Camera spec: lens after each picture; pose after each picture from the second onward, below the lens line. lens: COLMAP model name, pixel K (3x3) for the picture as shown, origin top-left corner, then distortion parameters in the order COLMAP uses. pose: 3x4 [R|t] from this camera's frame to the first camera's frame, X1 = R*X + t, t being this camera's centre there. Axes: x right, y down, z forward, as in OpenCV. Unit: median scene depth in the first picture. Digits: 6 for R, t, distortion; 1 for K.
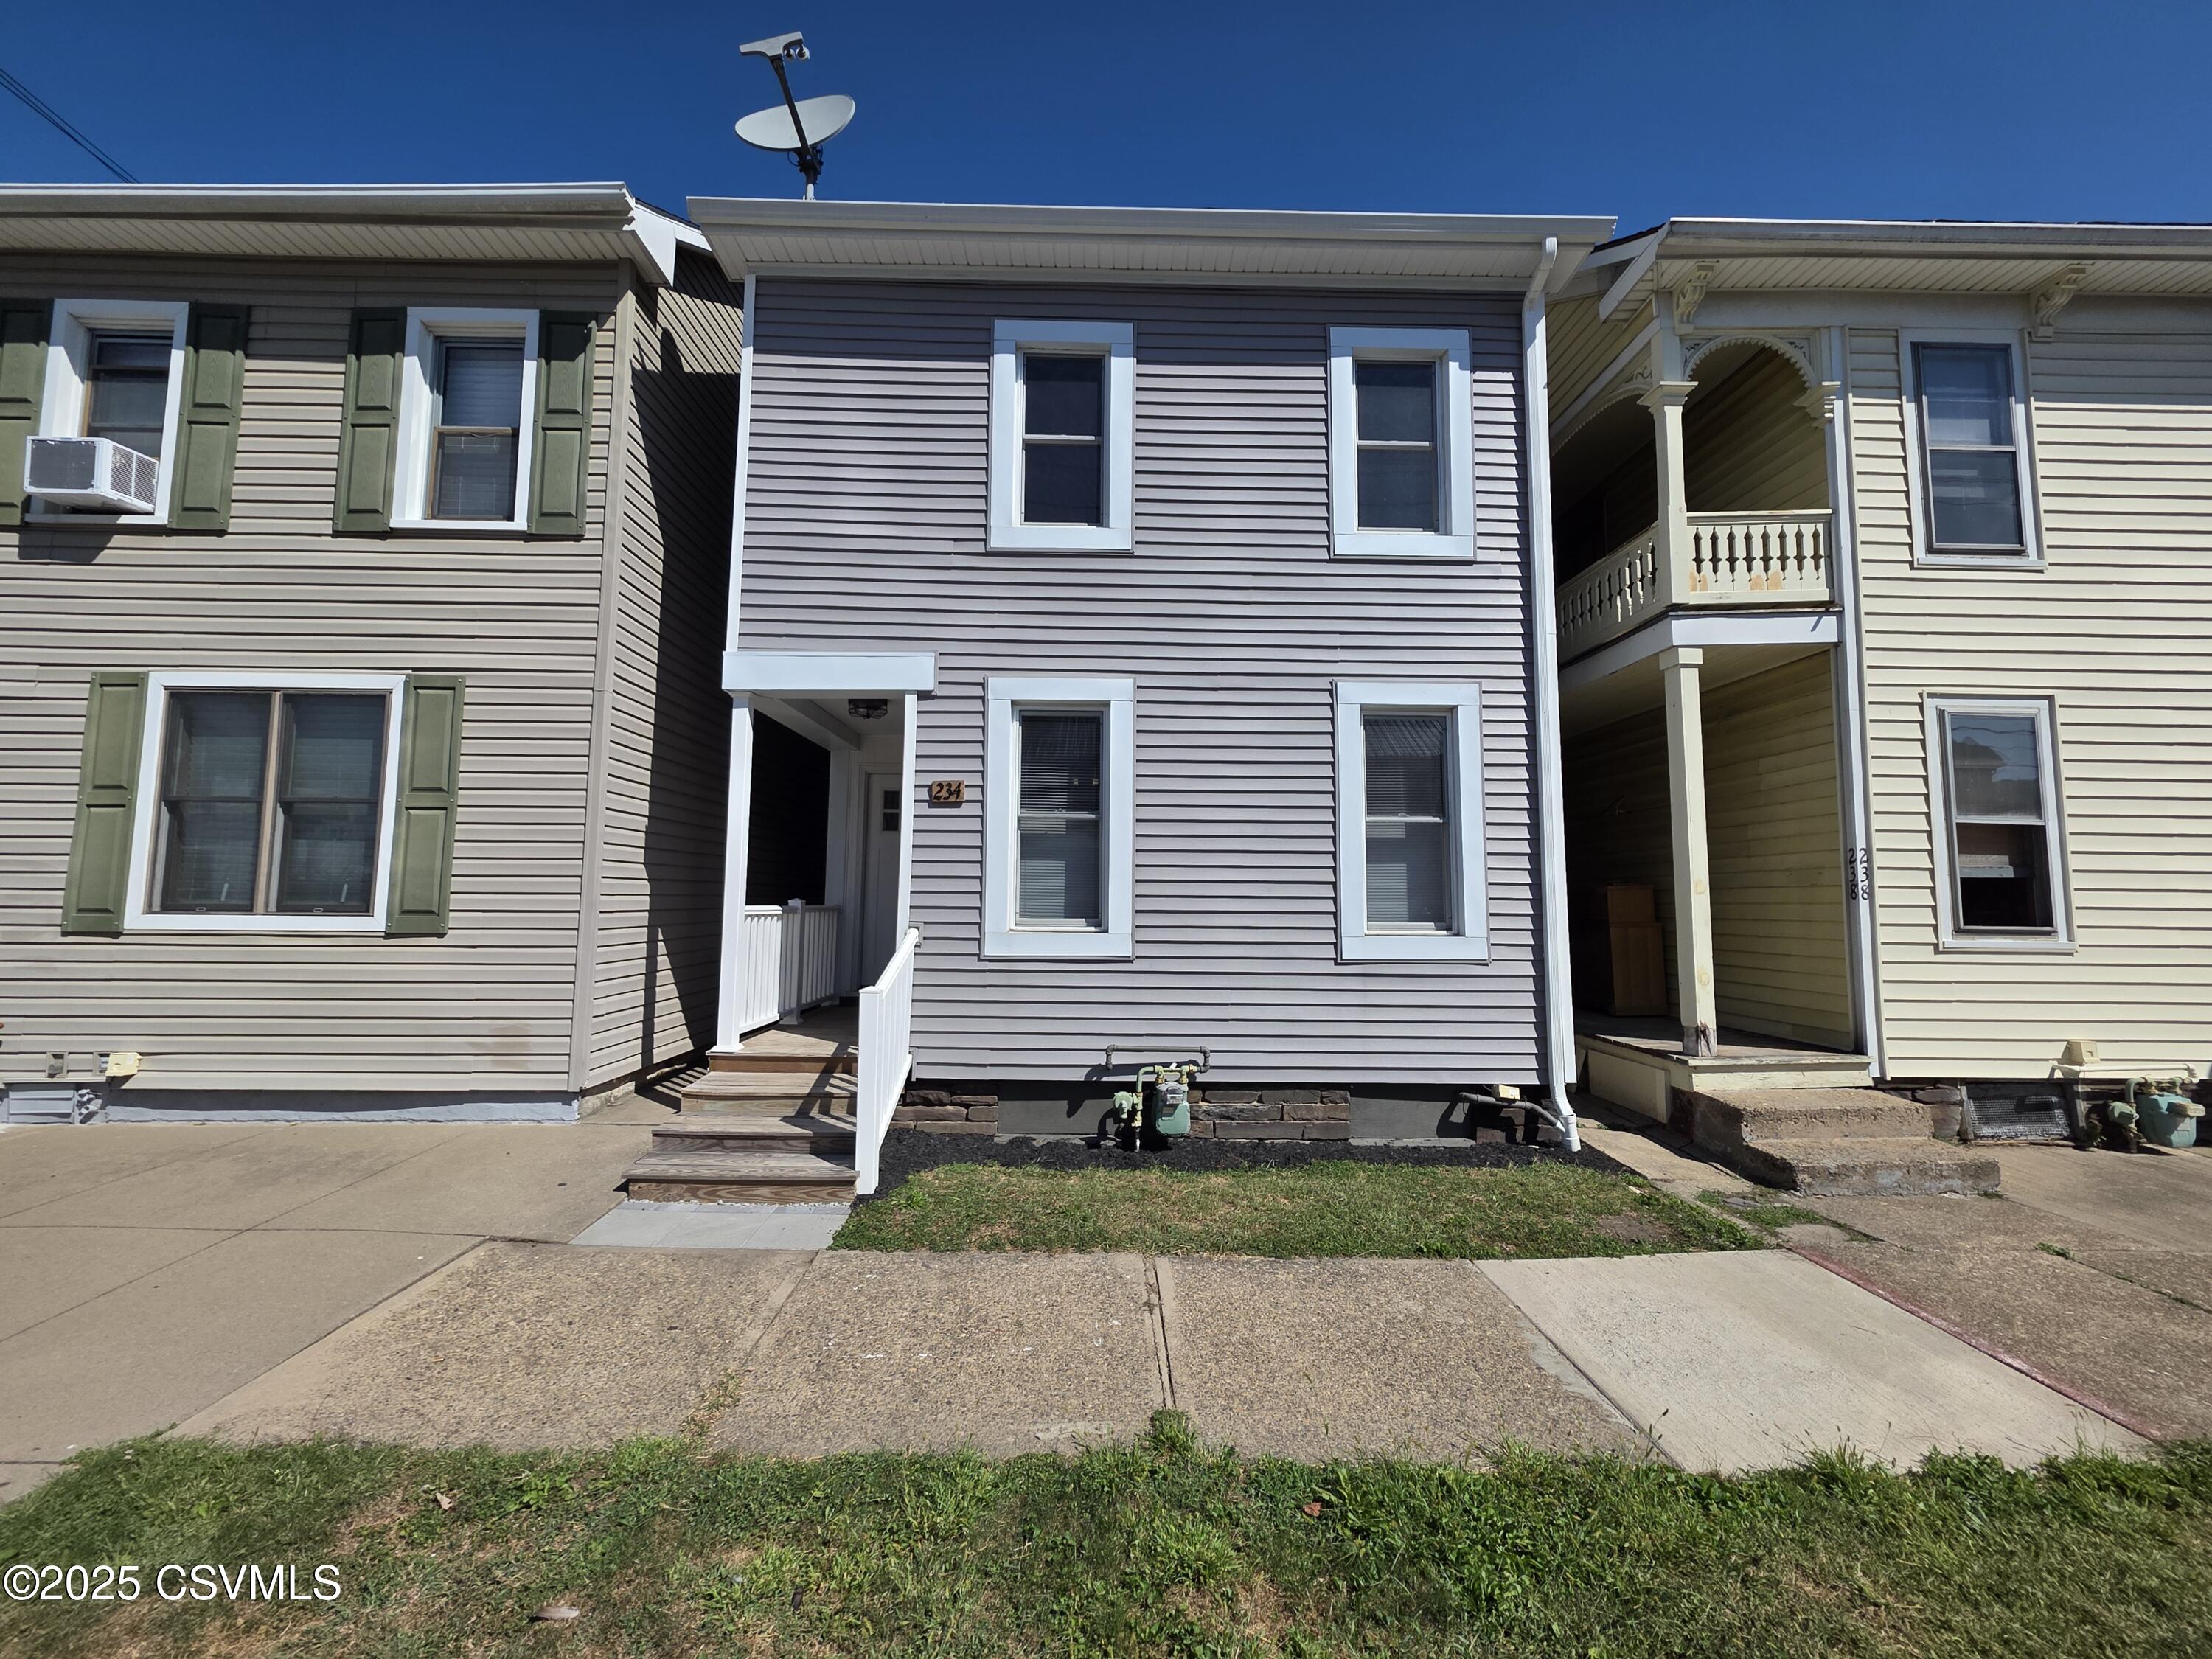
lens RADIAL K [[879.1, 0, 1113.4], [0, 879.1, 818.3], [0, 0, 1]] dist [0.004209, 0.000607]
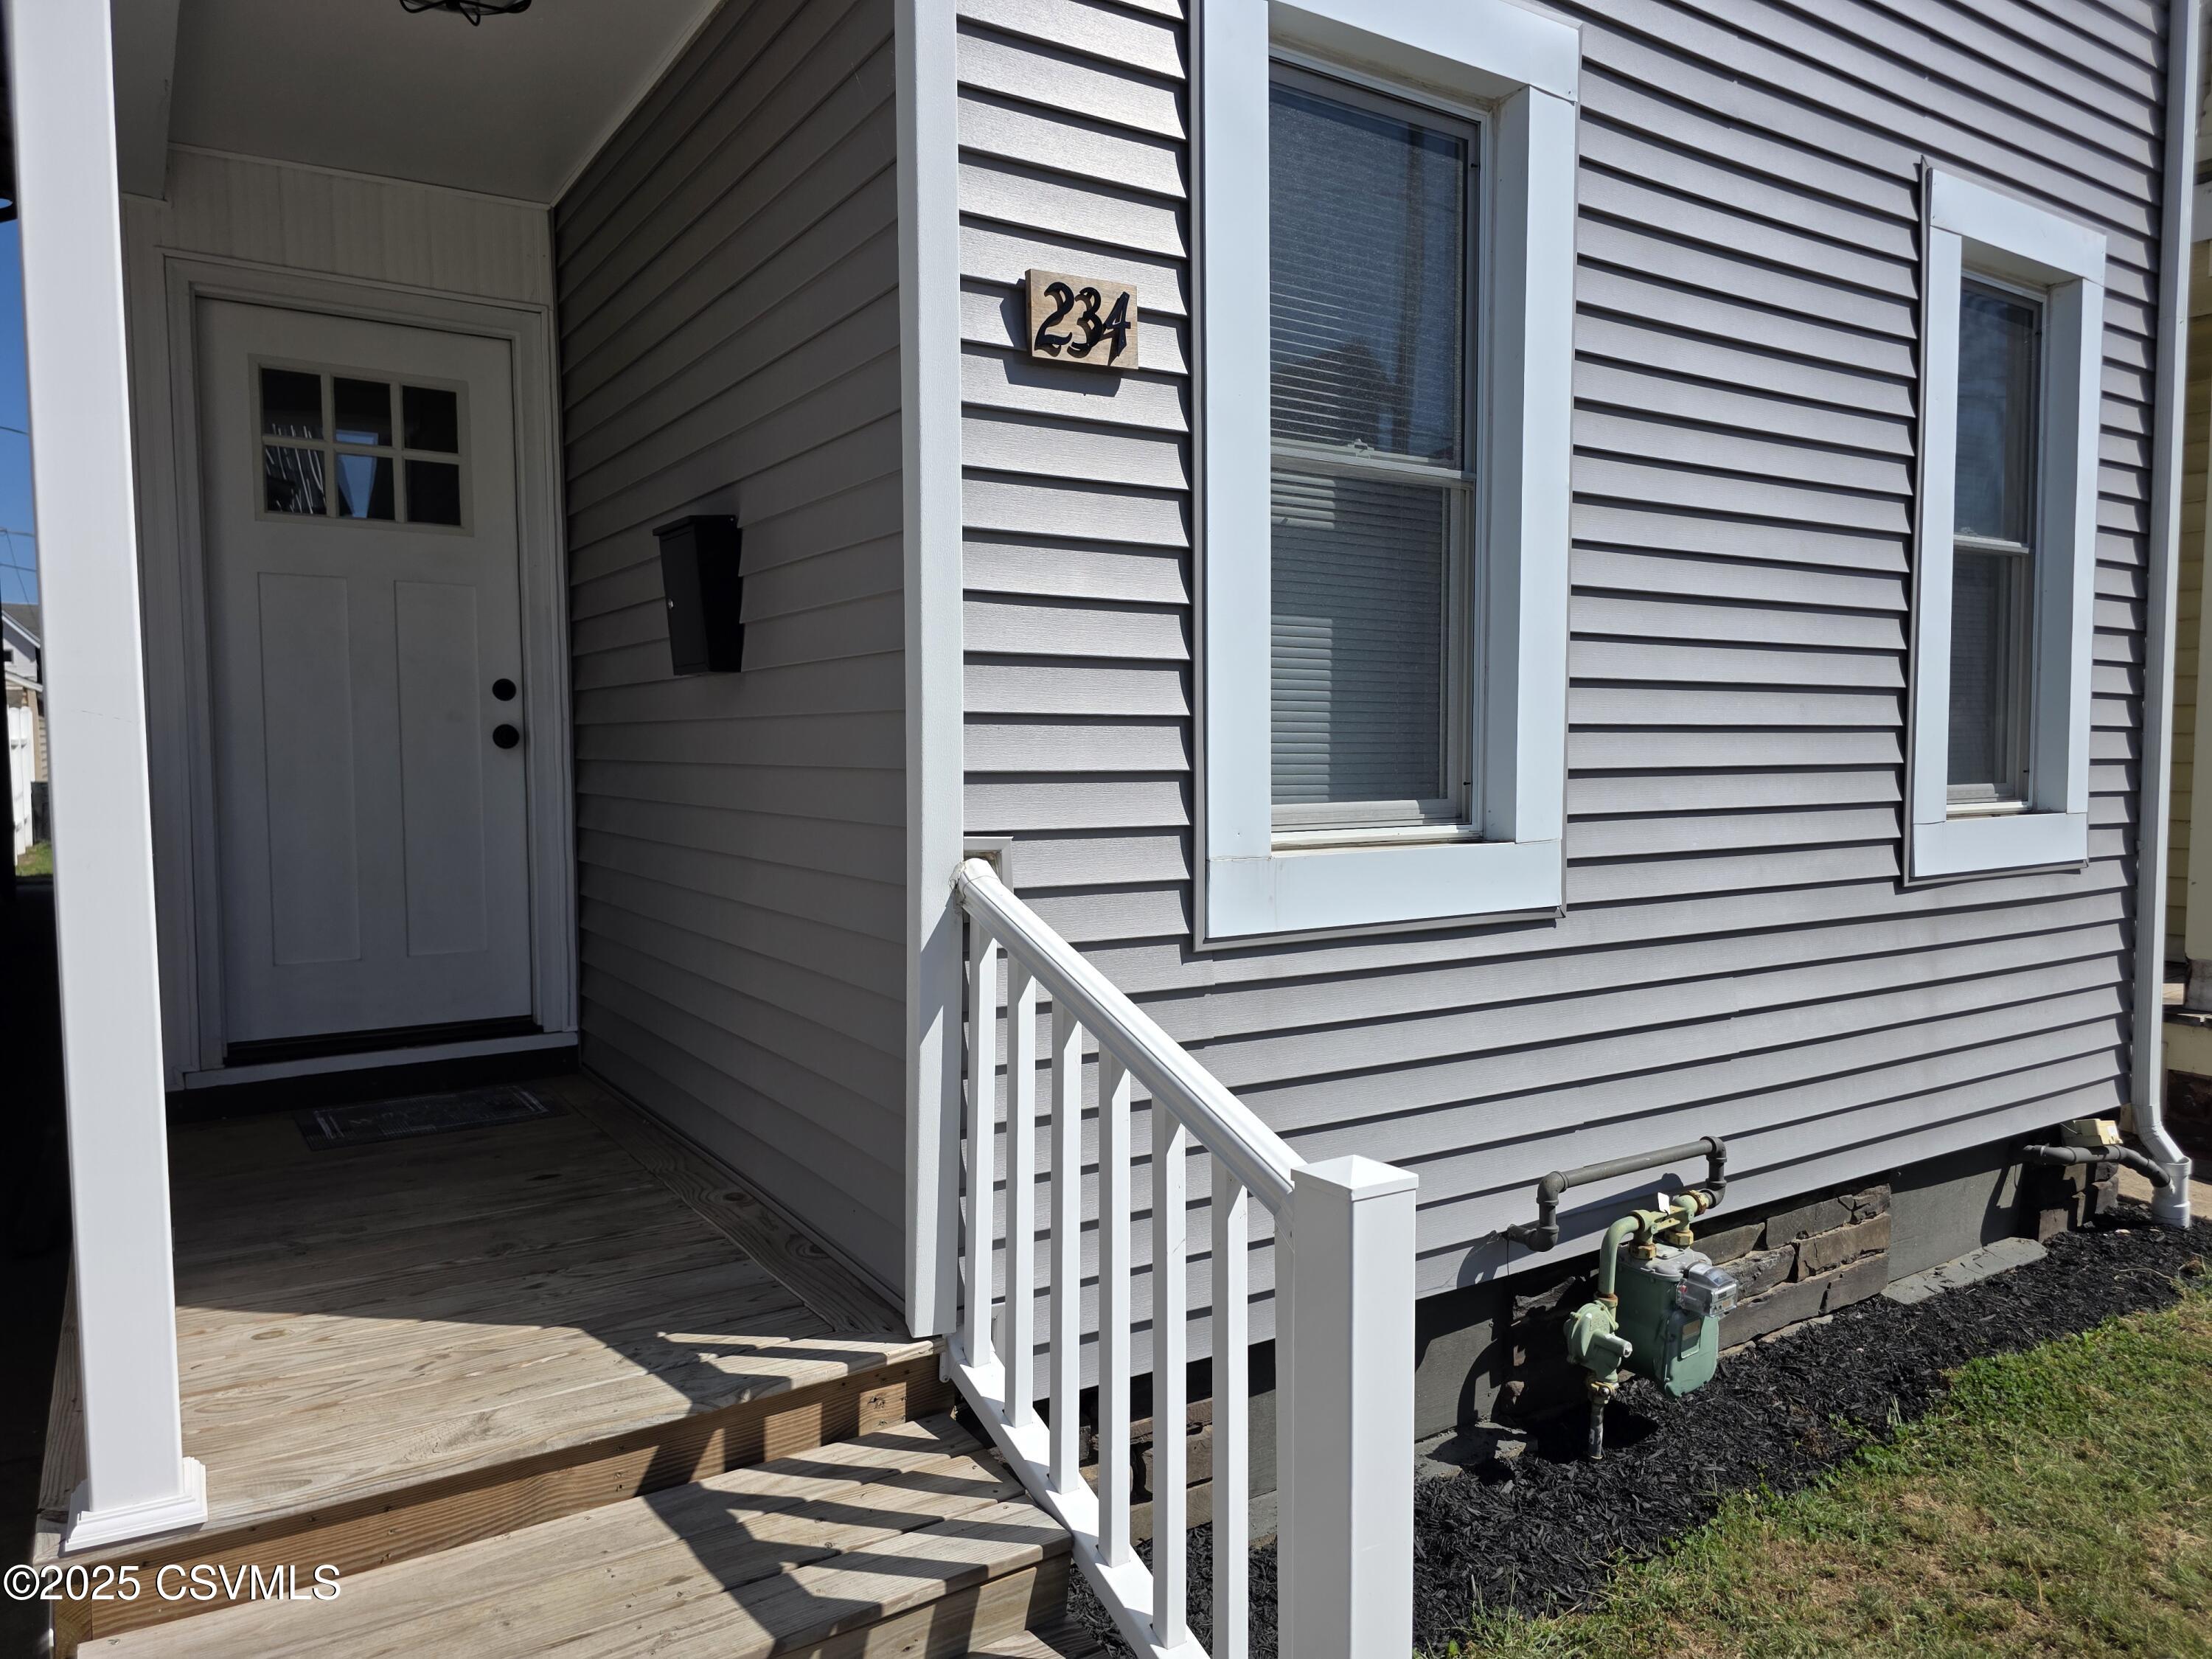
lens RADIAL K [[1476.7, 0, 1117.6], [0, 1476.7, 852.5], [0, 0, 1]] dist [0.061007, -0.052179]
pose [[0.843105, -0.049744, 0.535443, -0.416620], [-0.036665, 0.988077, 0.149528, 0.056455], [-0.536497, -0.145700, 0.831229, 0.608744]]
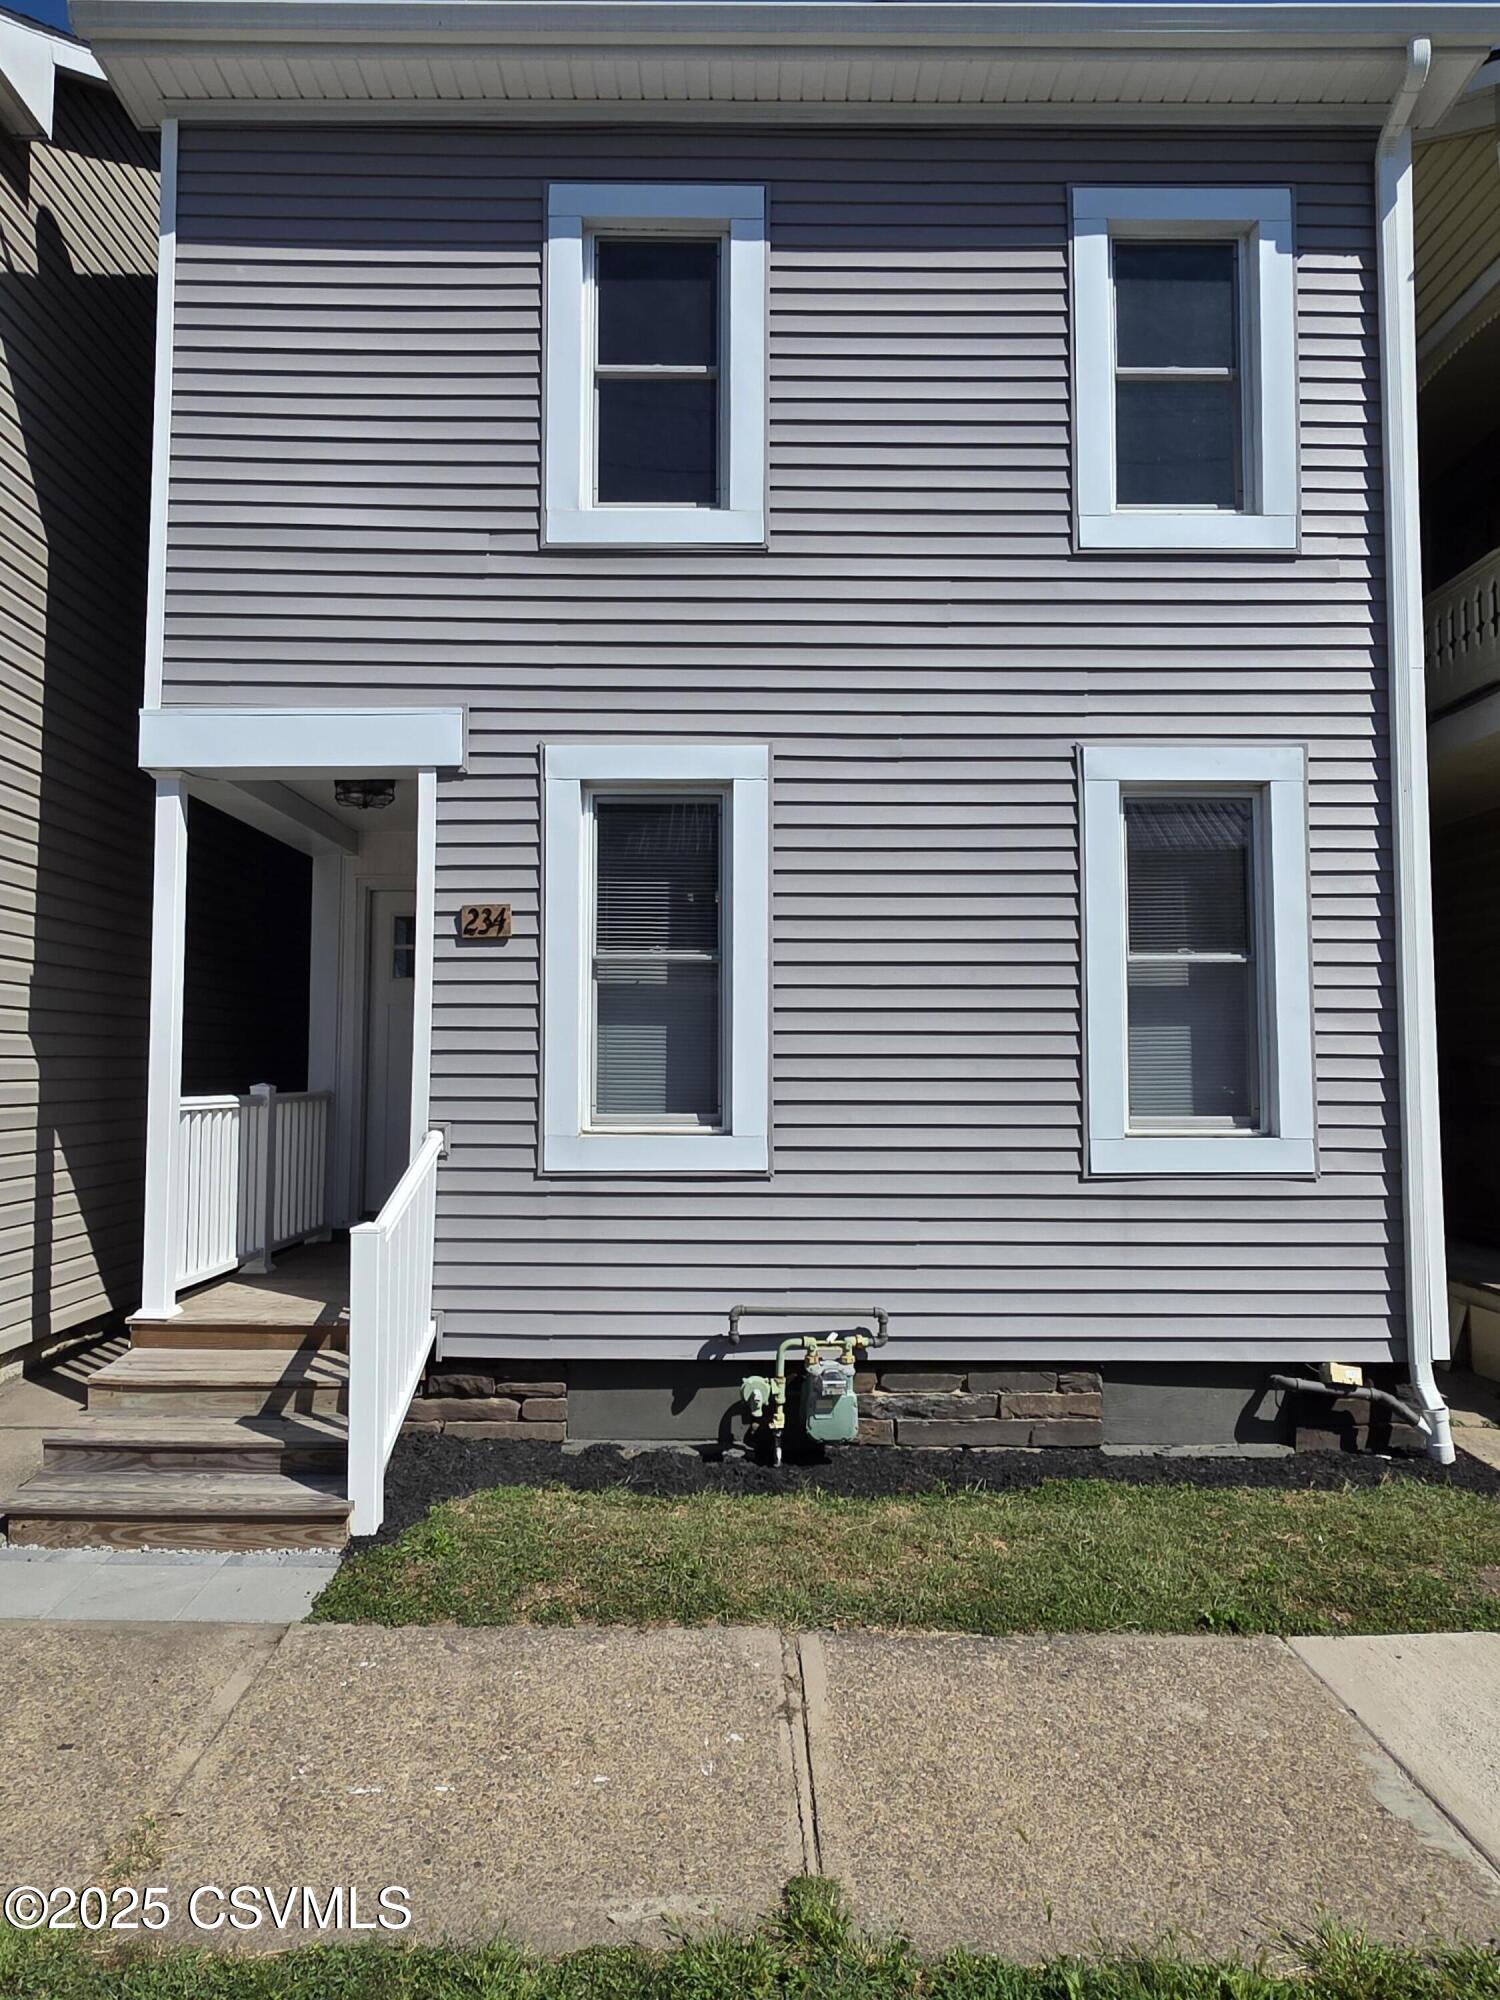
lens RADIAL K [[1326.8, 0, 739.7], [0, 1326.8, 987.1], [0, 0, 1]] dist [0.006407, -0.001699]
pose [[0.999879, -0.007622, -0.013543, 0.013834], [0.008041, 0.999482, 0.031175, -0.010791], [0.013298, -0.031280, 0.999422, 0.014830]]
